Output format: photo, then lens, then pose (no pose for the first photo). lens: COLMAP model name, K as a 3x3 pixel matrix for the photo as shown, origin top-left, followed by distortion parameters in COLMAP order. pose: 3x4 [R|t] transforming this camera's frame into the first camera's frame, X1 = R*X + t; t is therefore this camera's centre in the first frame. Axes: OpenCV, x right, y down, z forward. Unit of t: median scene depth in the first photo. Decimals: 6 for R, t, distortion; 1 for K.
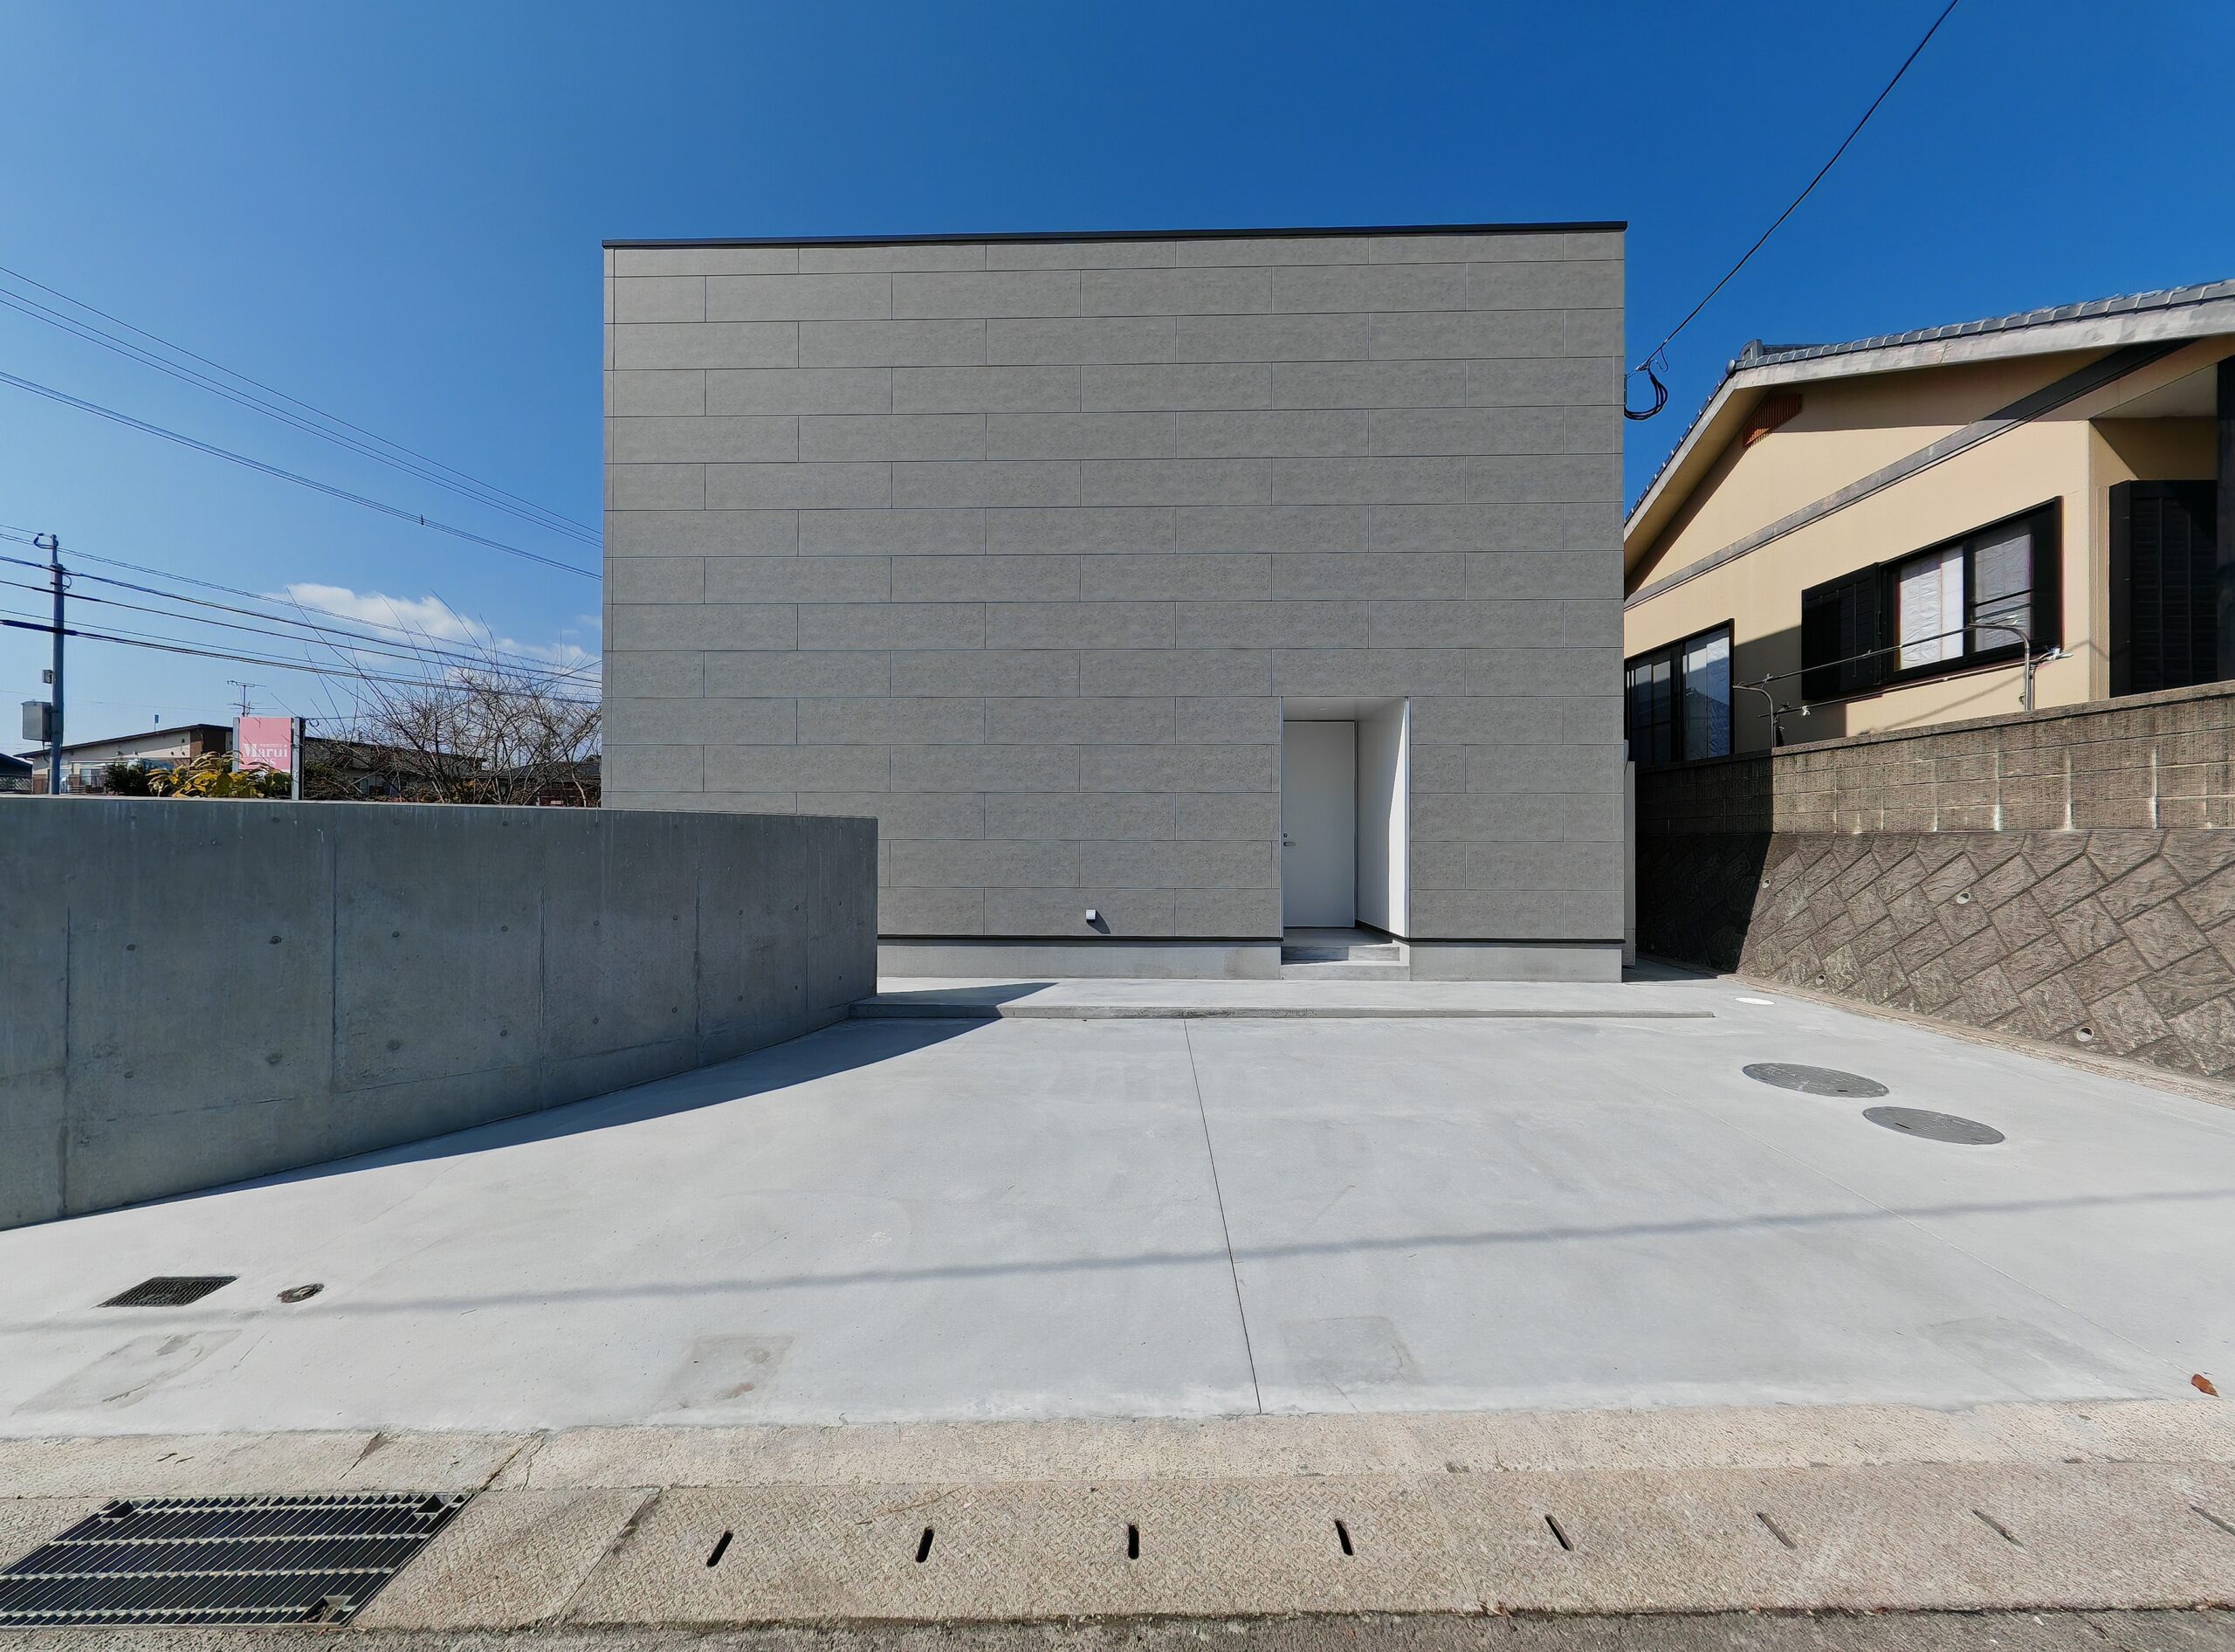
lens RADIAL K [[840.0, 0, 1096.4], [0, 840.0, 832.3], [0, 0, 1]] dist [0.001671, 0.000703]
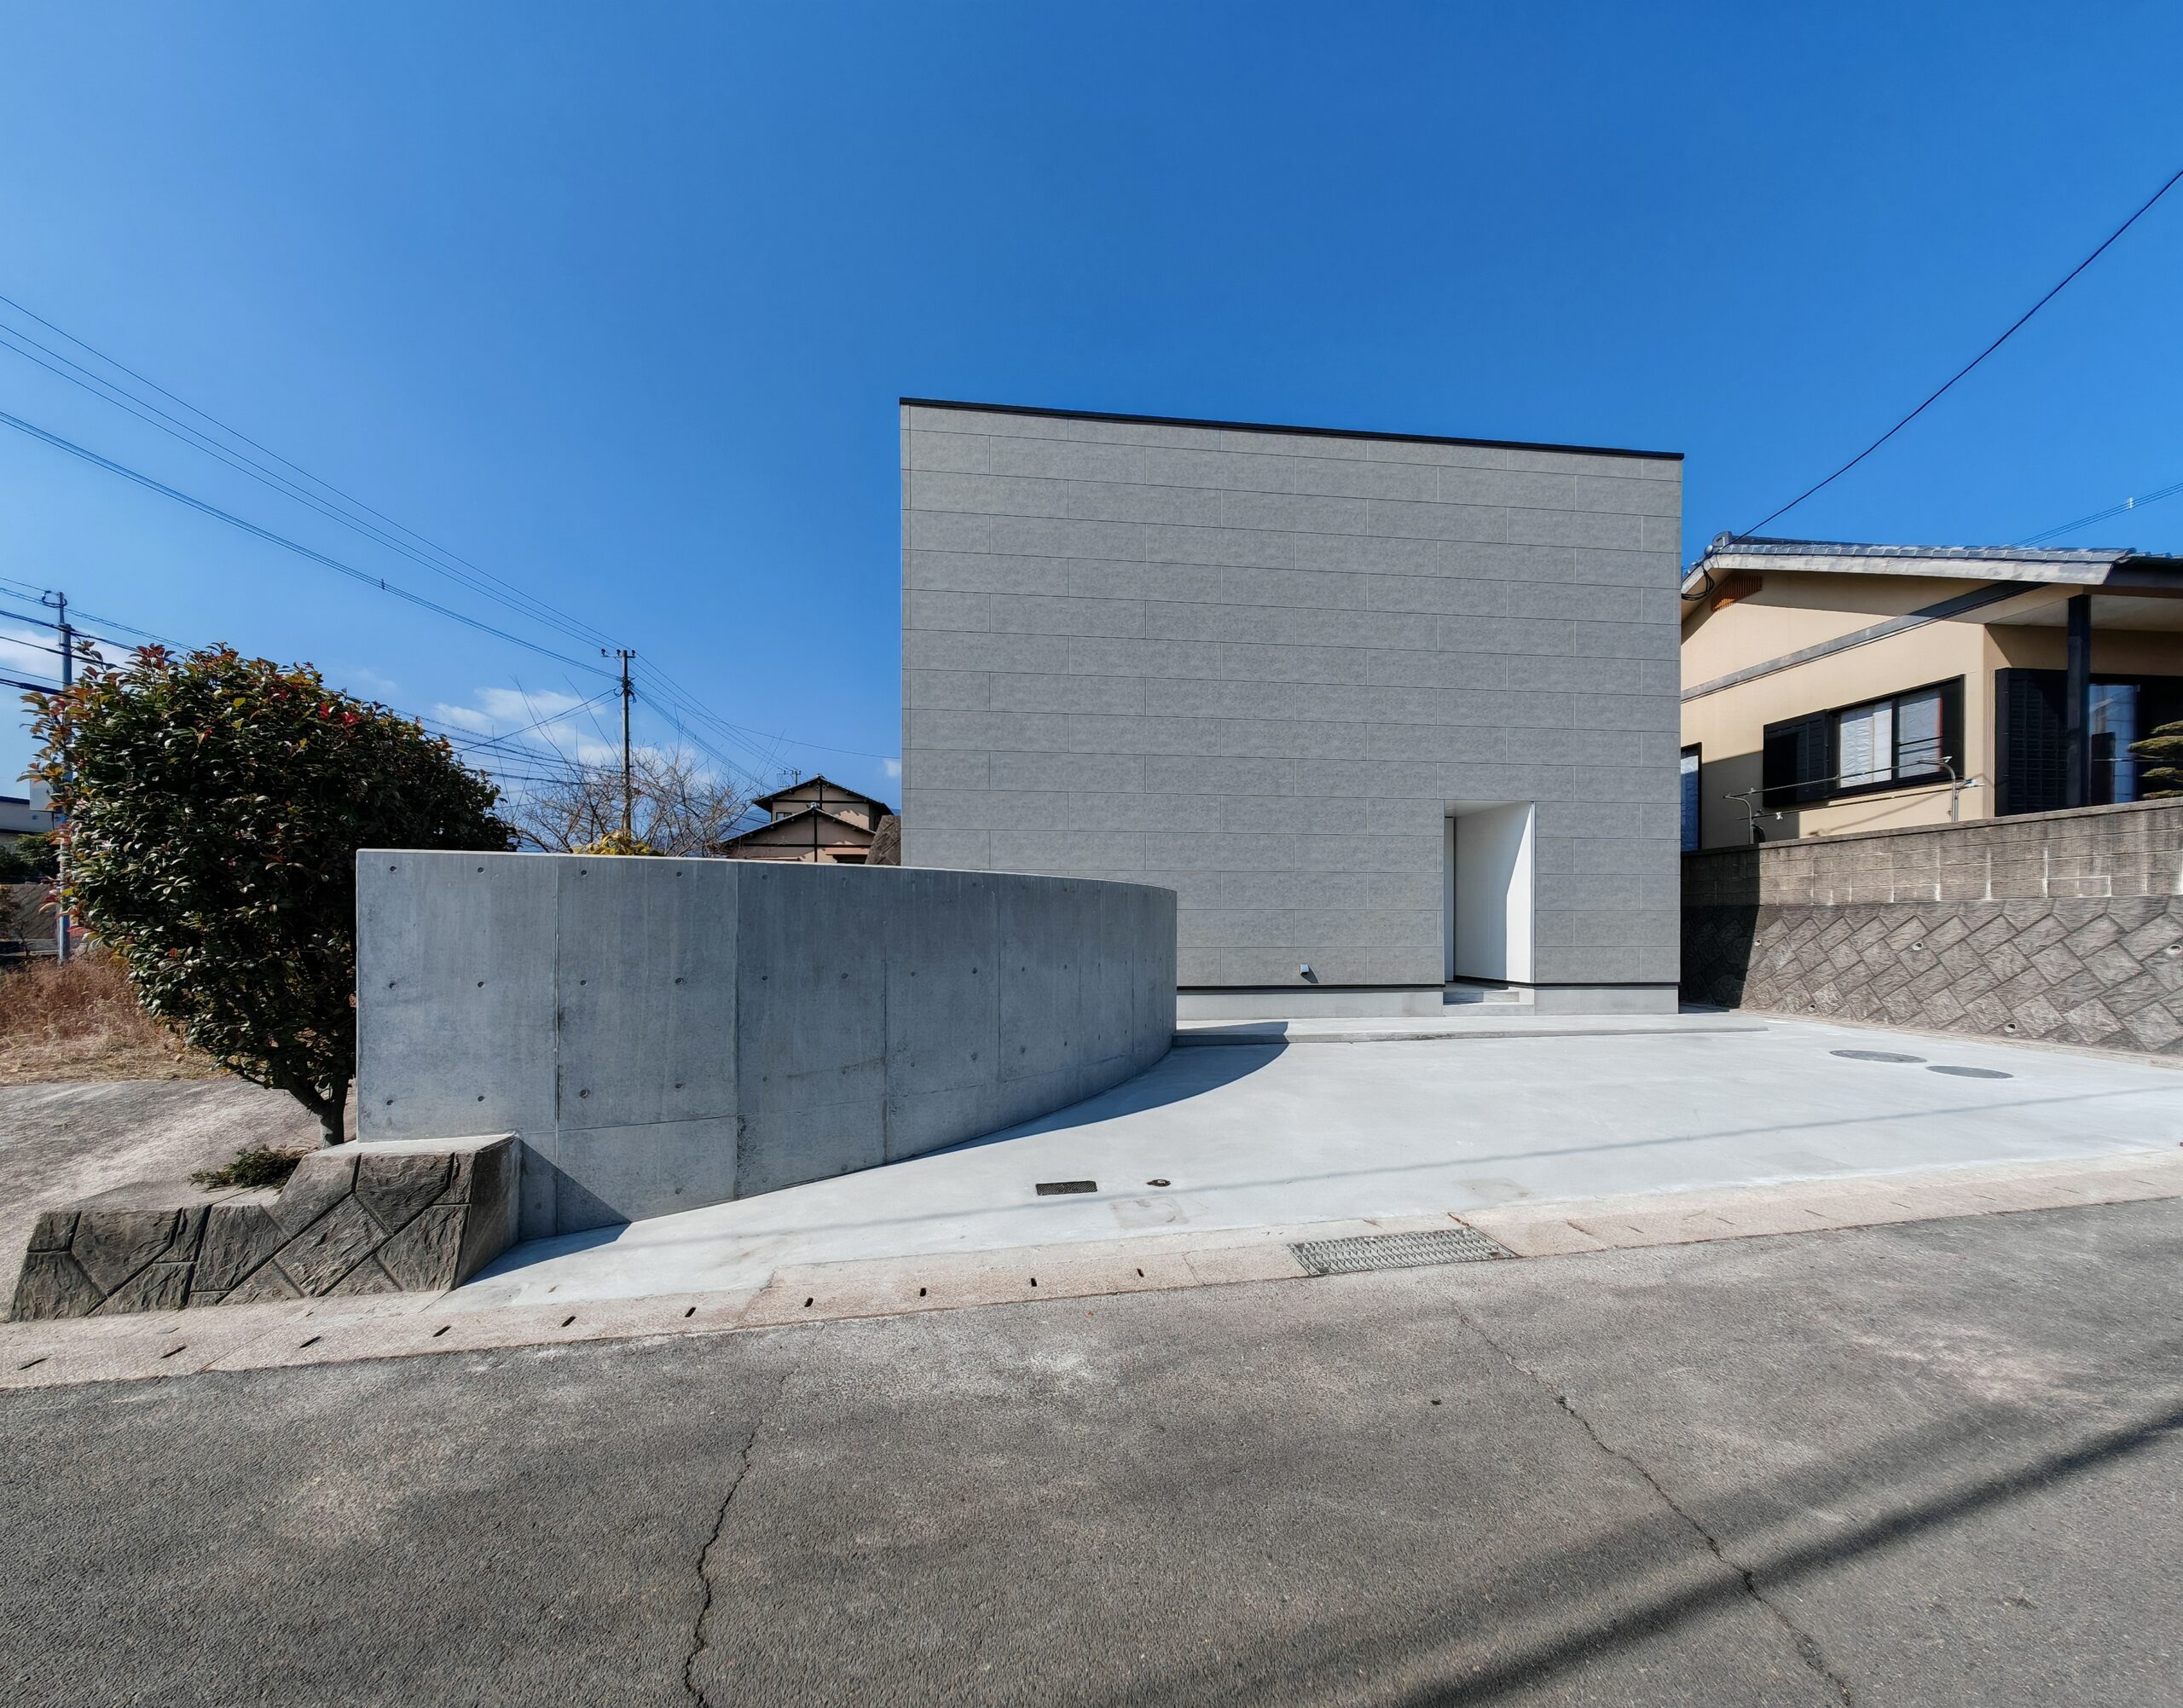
lens RADIAL K [[846.0, 0, 1080.3], [0, 846.0, 924.1], [0, 0, 1]] dist [0.001078, 0.001311]
pose [[0.989351, -0.002274, 0.145534, -0.525647], [0.001143, 0.999968, 0.007857, 0.020664], [-0.145547, -0.007607, 0.989322, -0.213256]]
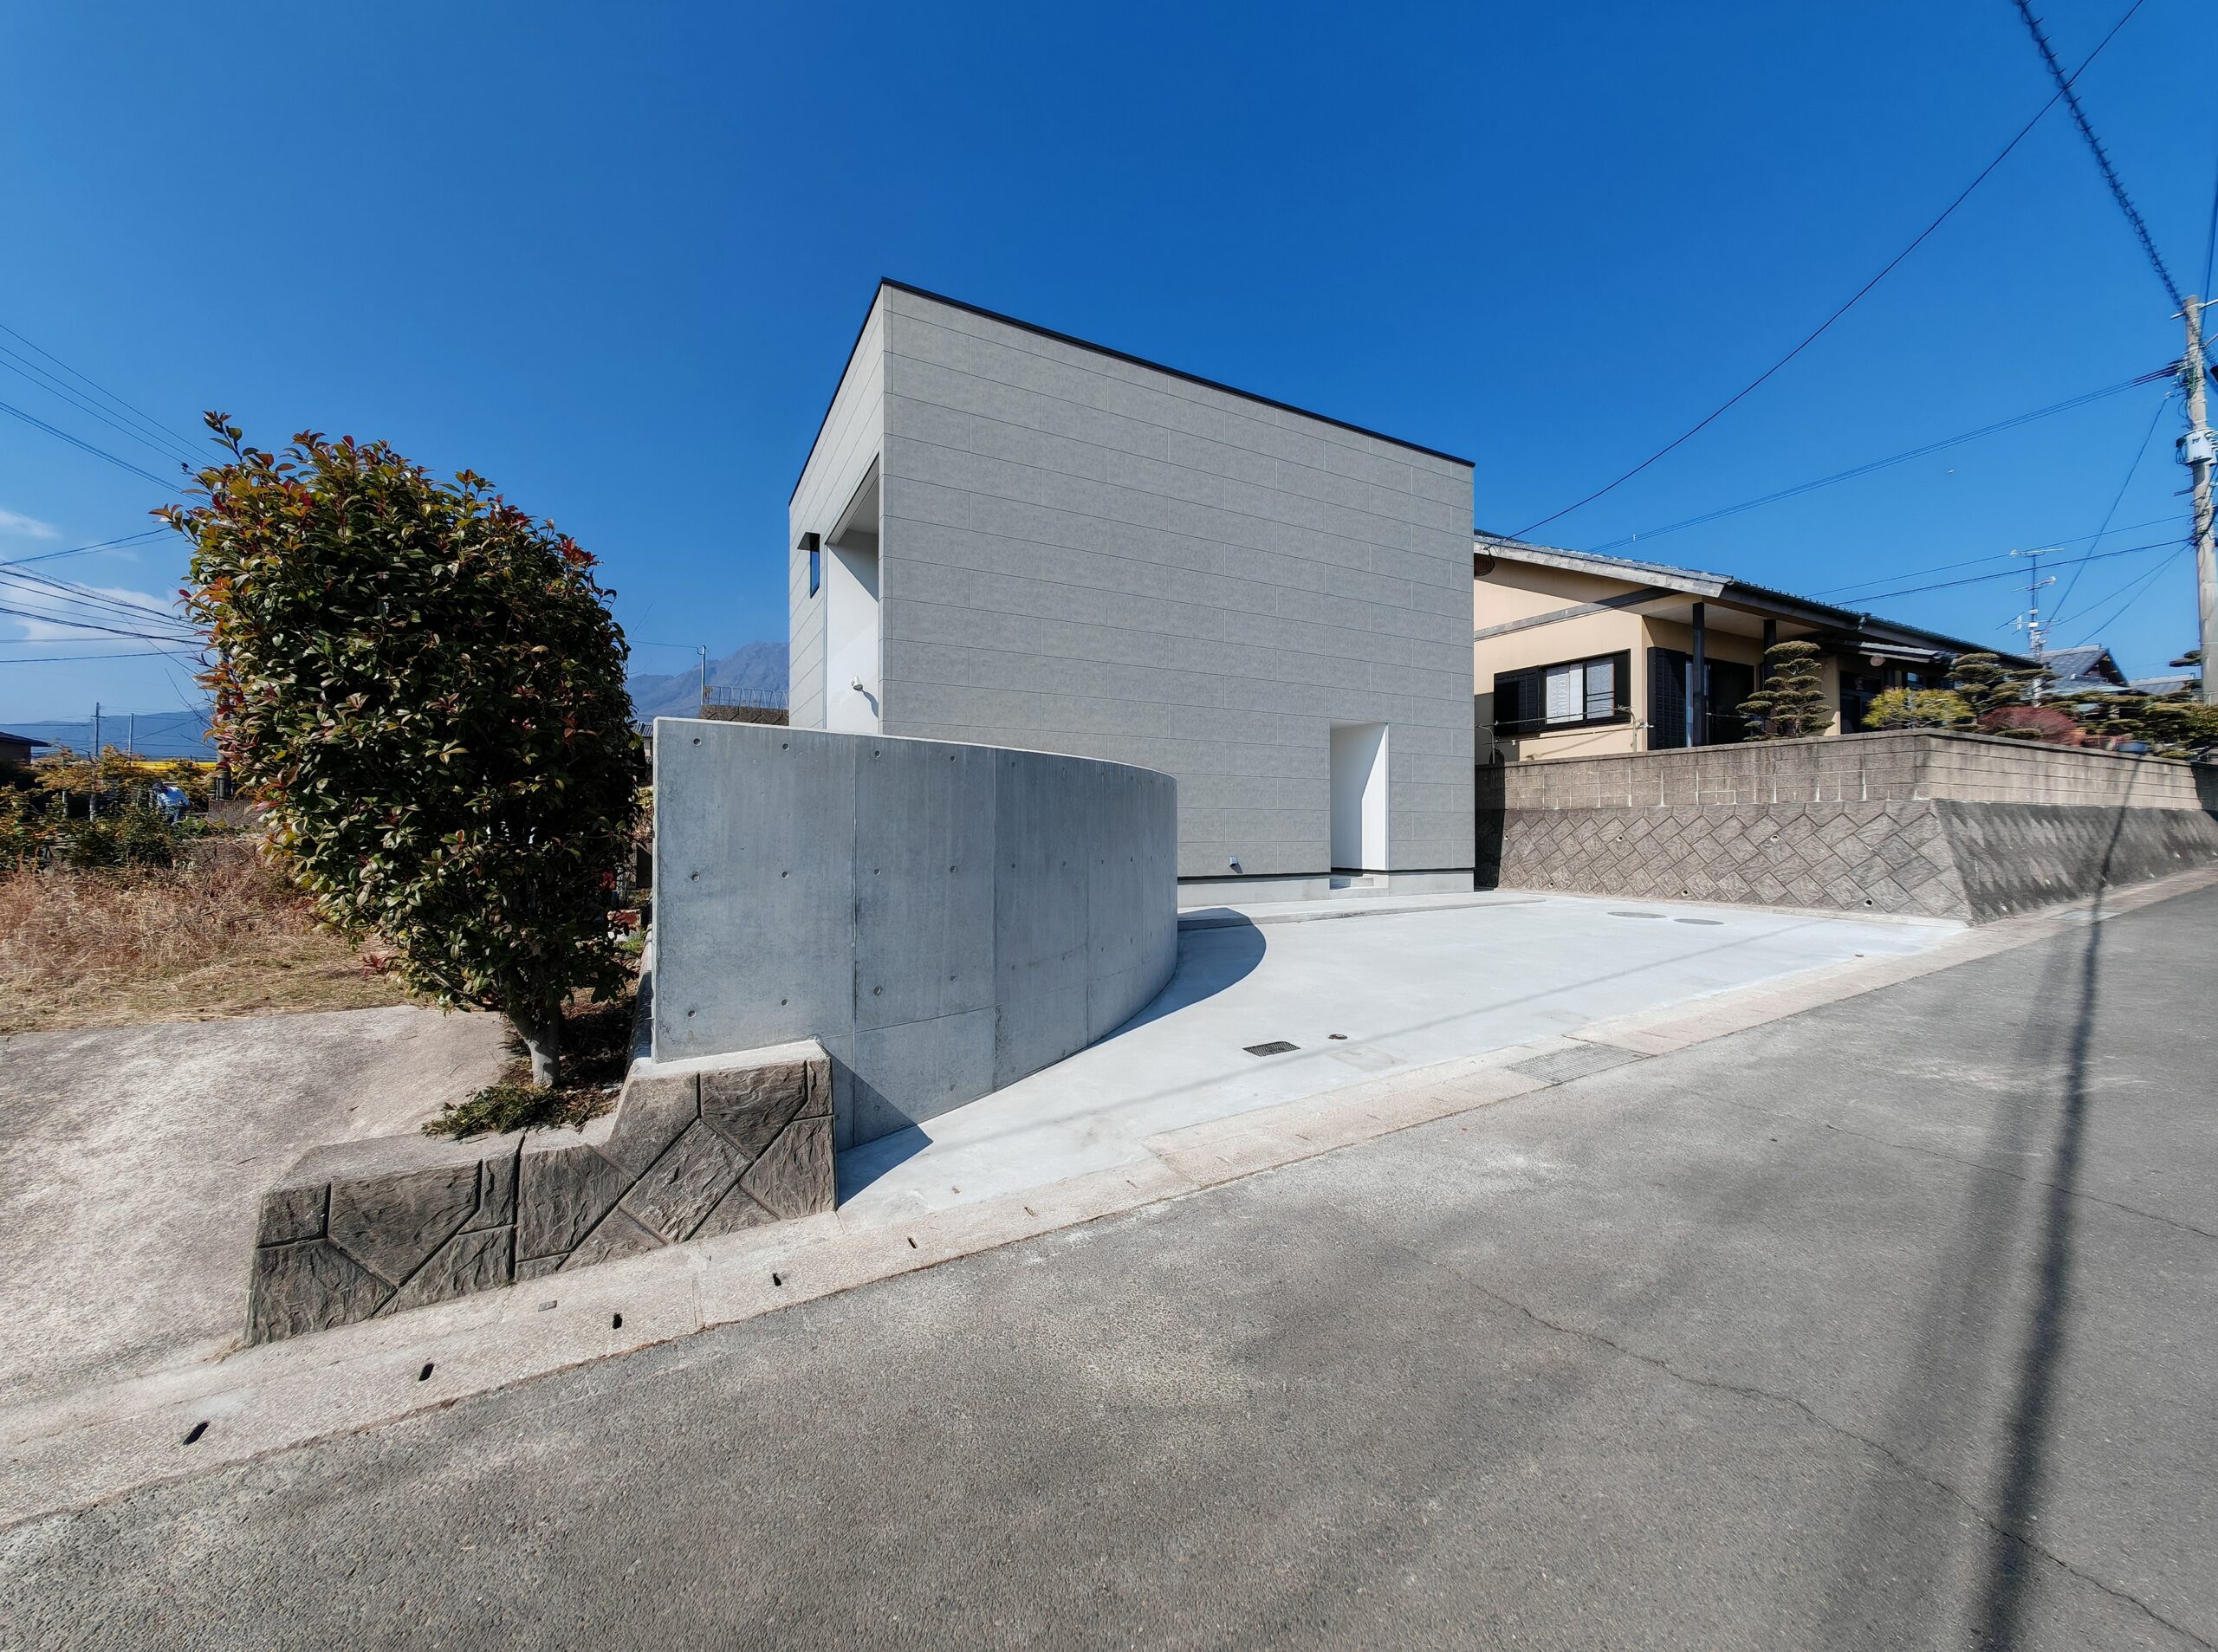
lens RADIAL K [[833.5, 0, 1097.5], [0, 833.5, 817.0], [0, 0, 1]] dist [0.001671, 0.000703]
pose [[0.867357, 0.005463, 0.497657, -0.916507], [-0.002604, 0.999976, -0.006438, 0.033120], [-0.497680, 0.004288, 0.867350, -0.123037]]
